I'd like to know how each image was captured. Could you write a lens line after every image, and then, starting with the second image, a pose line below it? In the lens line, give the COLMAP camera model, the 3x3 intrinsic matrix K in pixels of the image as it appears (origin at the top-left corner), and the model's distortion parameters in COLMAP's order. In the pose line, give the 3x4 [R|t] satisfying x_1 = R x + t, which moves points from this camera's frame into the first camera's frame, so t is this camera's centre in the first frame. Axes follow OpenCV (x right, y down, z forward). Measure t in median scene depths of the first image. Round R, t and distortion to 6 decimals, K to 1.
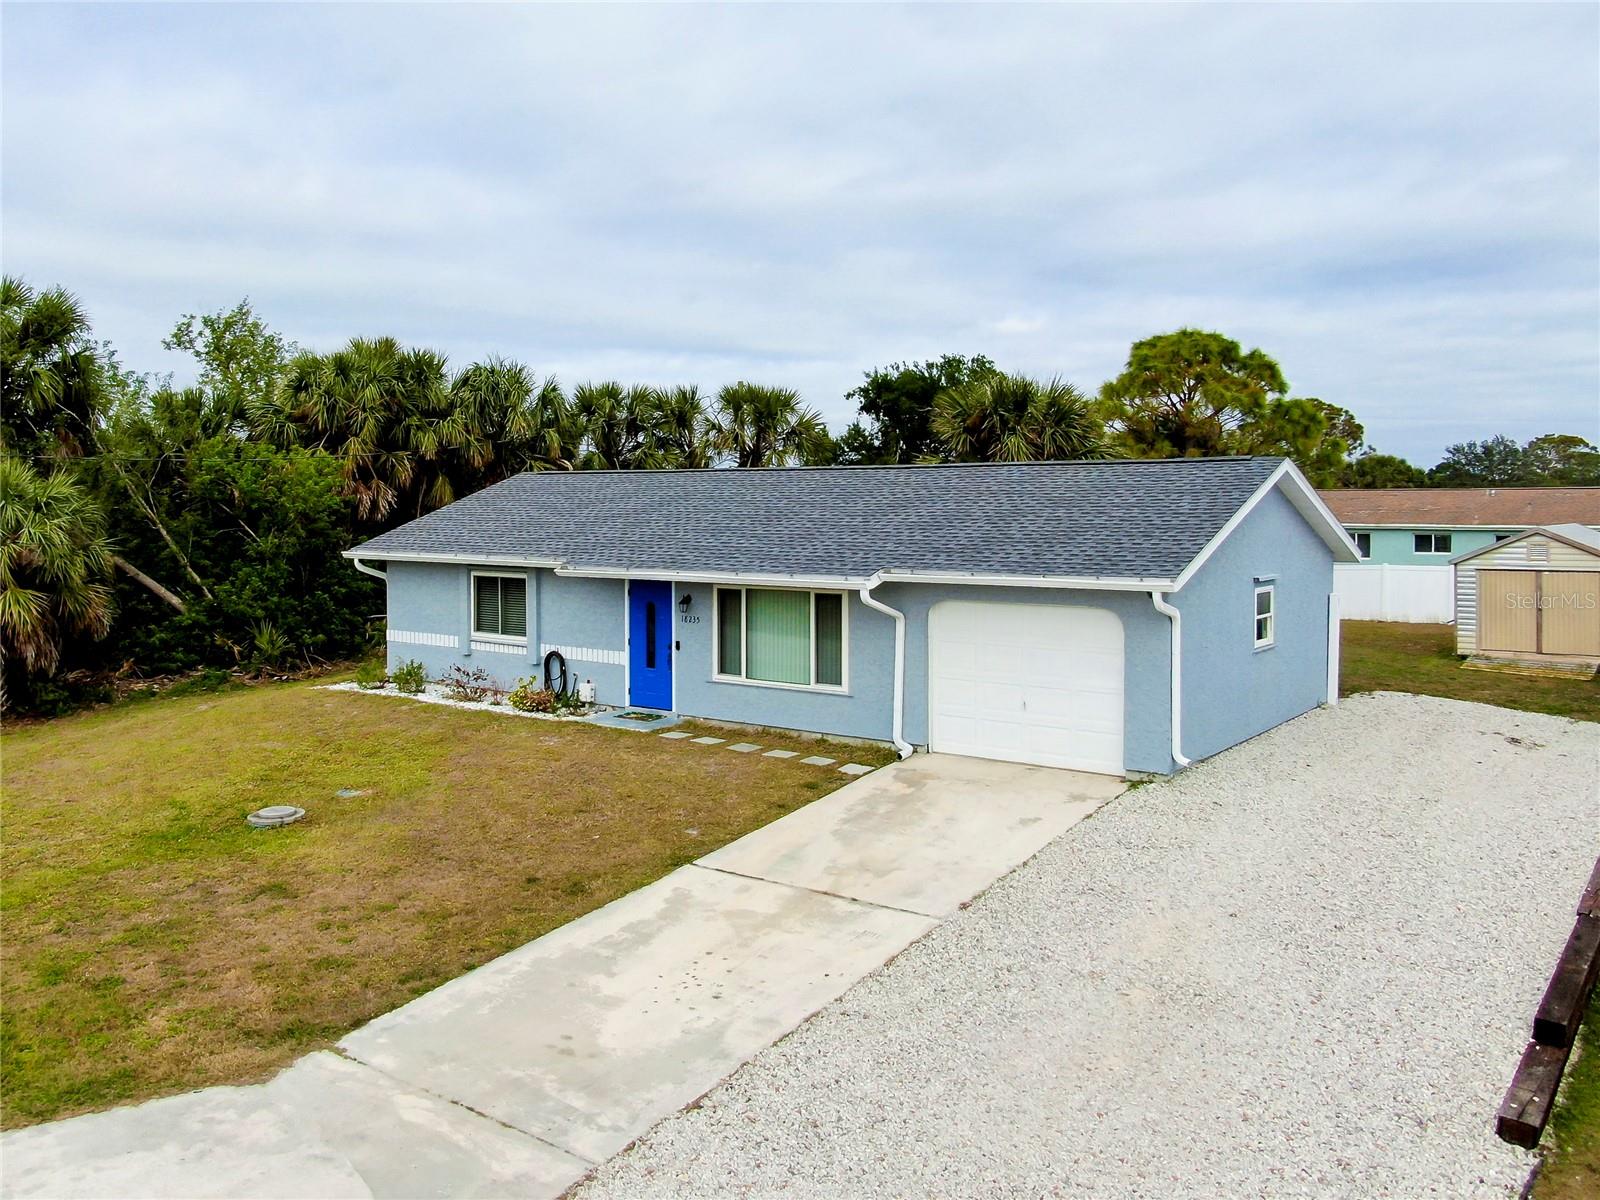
lens RADIAL K [[1313.9, 0, 696.0], [0, 1313.9, 508.4], [0, 0, 1]] dist [-0.018297, 0.002223]
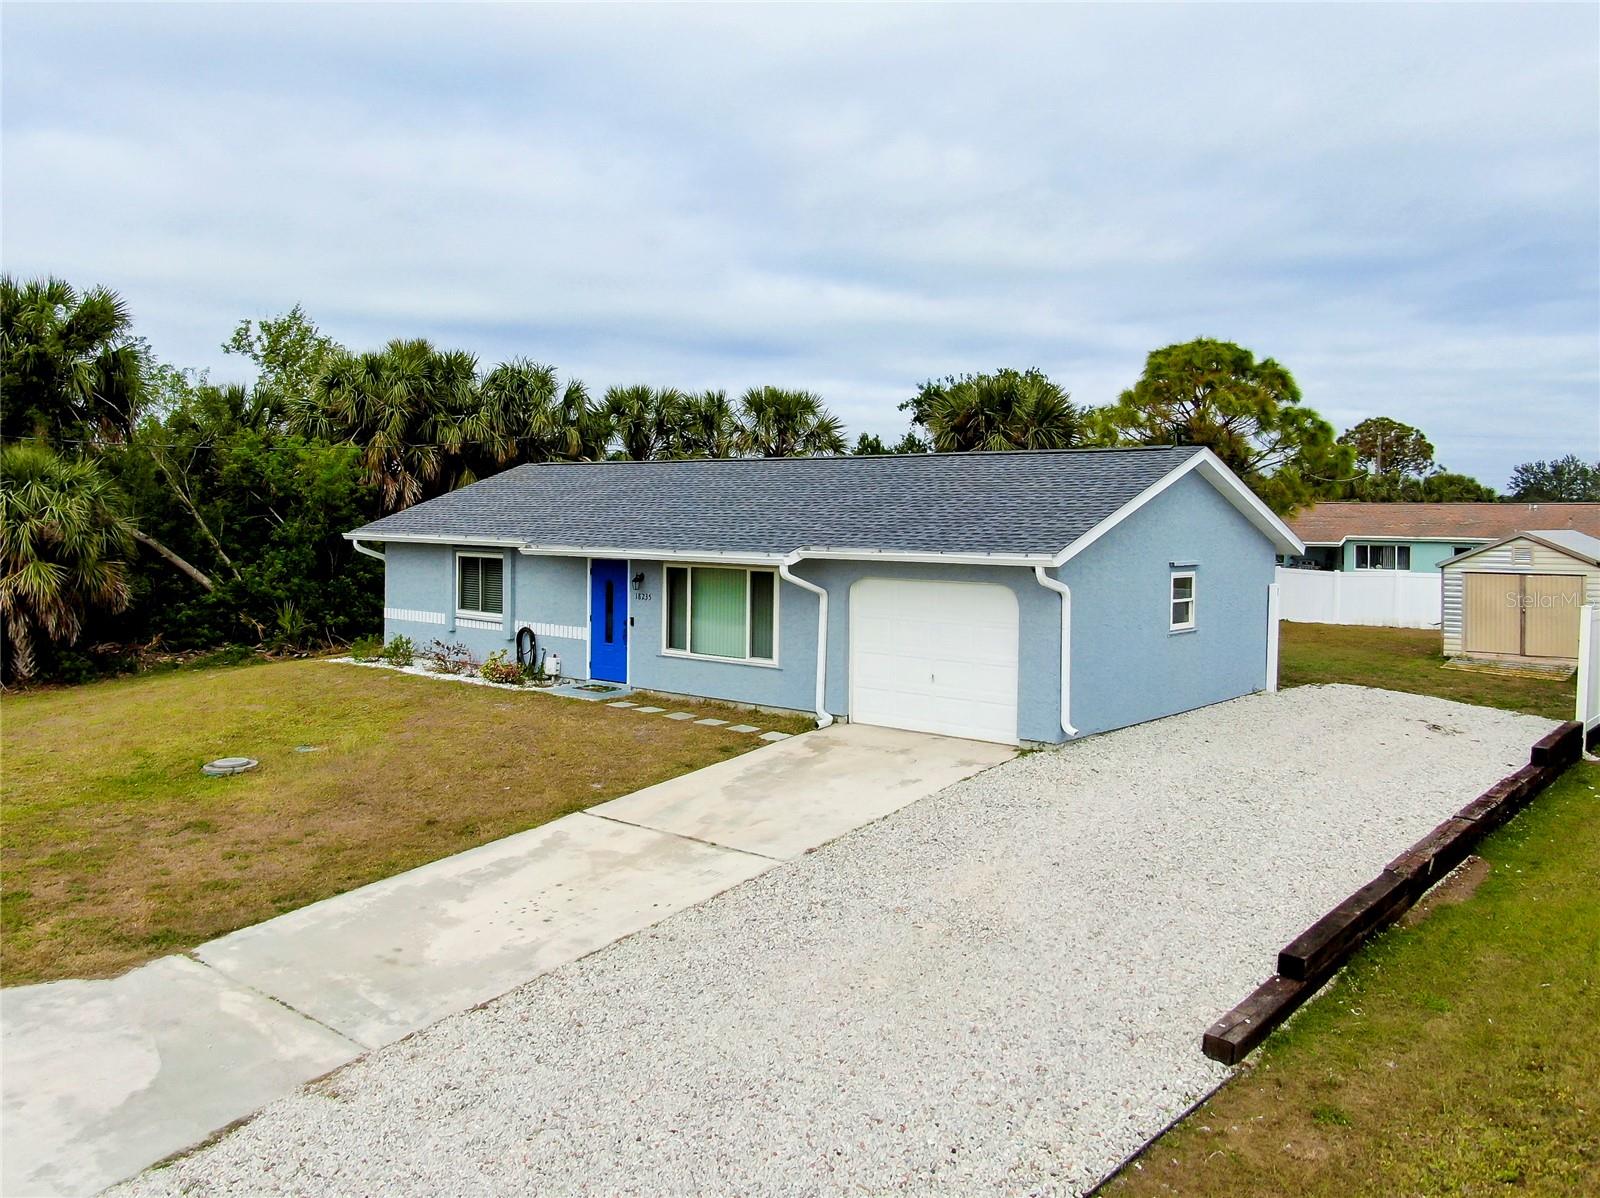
lens RADIAL K [[1276.8, 0, 731.0], [0, 1276.8, 513.1], [0, 0, 1]] dist [-0.016448, -0.001475]
pose [[0.998728, 0.013710, -0.048516, 0.110421], [-0.014060, 0.999877, -0.006885, 0.022393], [0.048416, 0.007558, 0.998799, -0.021225]]
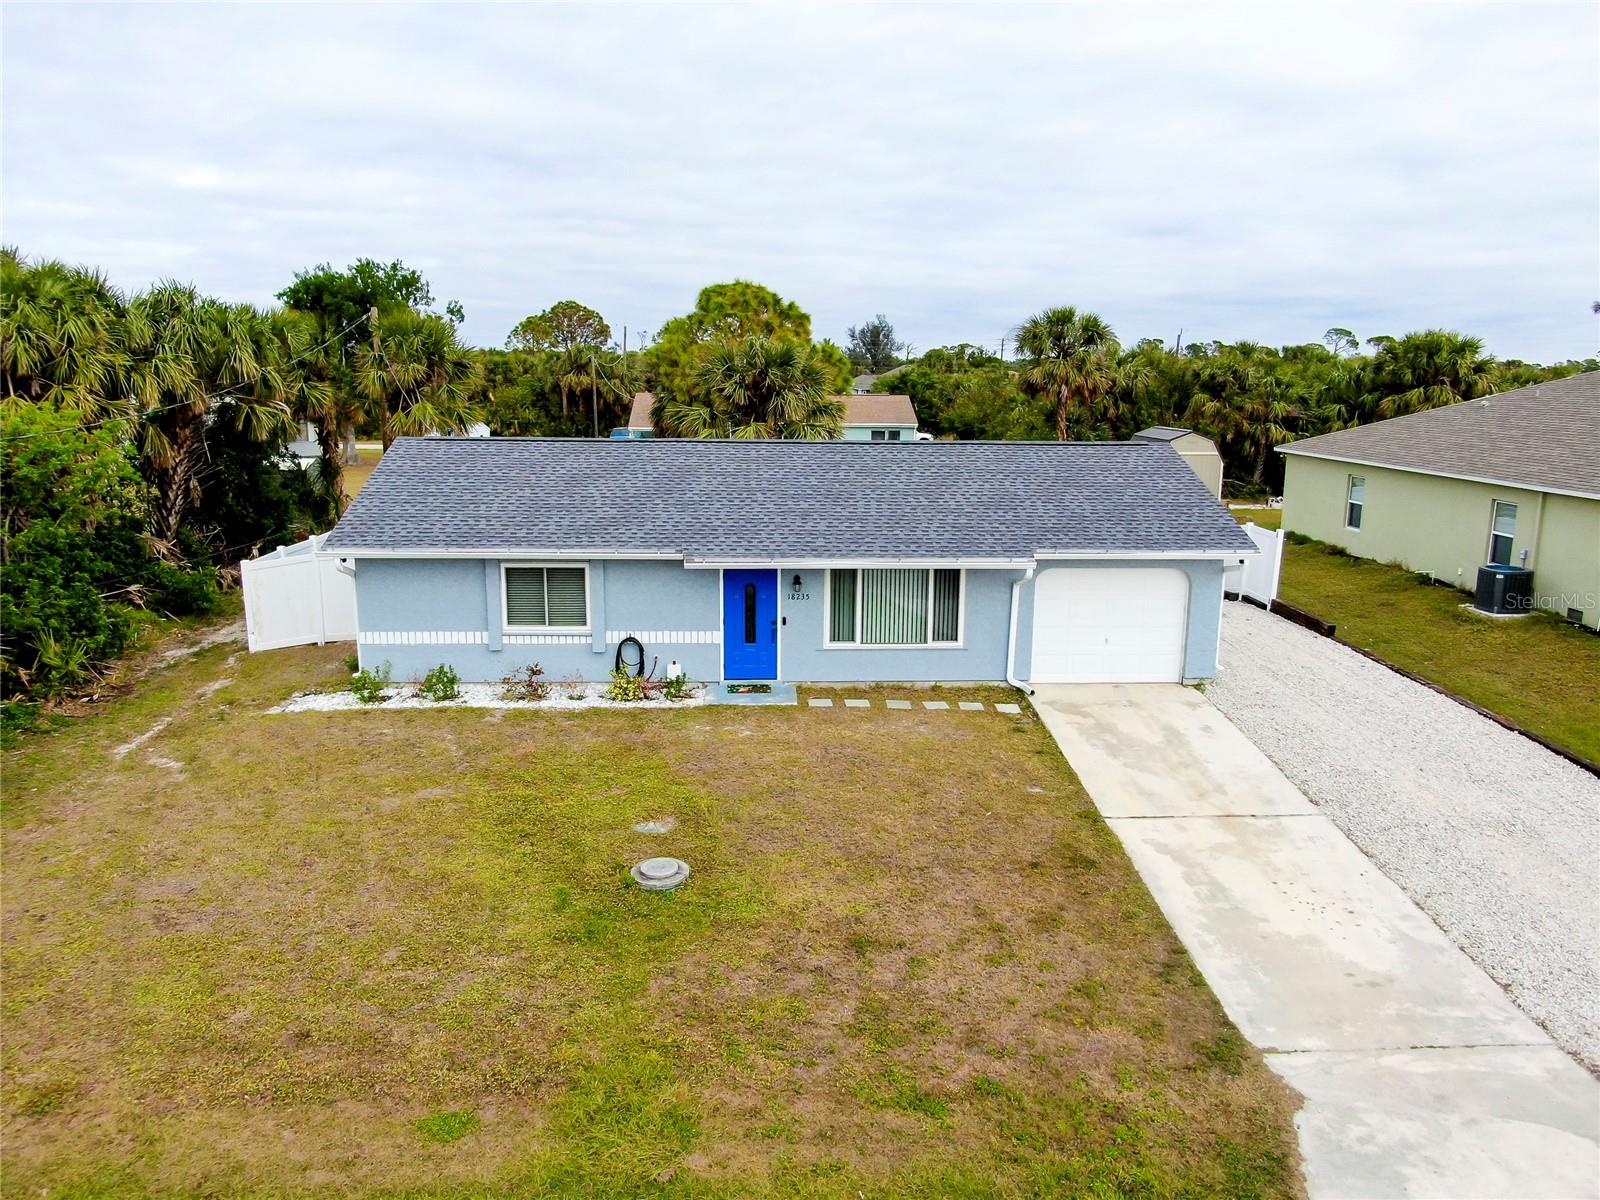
lens RADIAL K [[1128.6, 0, 800.0], [0, 1128.6, 600.0], [0, 0, 1]] dist [-0.012431, -0.001859]
pose [[0.744398, -0.122611, 0.656383, -0.602686], [-0.008350, 0.981211, 0.192758, -0.092216], [-0.667684, -0.148970, 0.729387, 0.294620]]
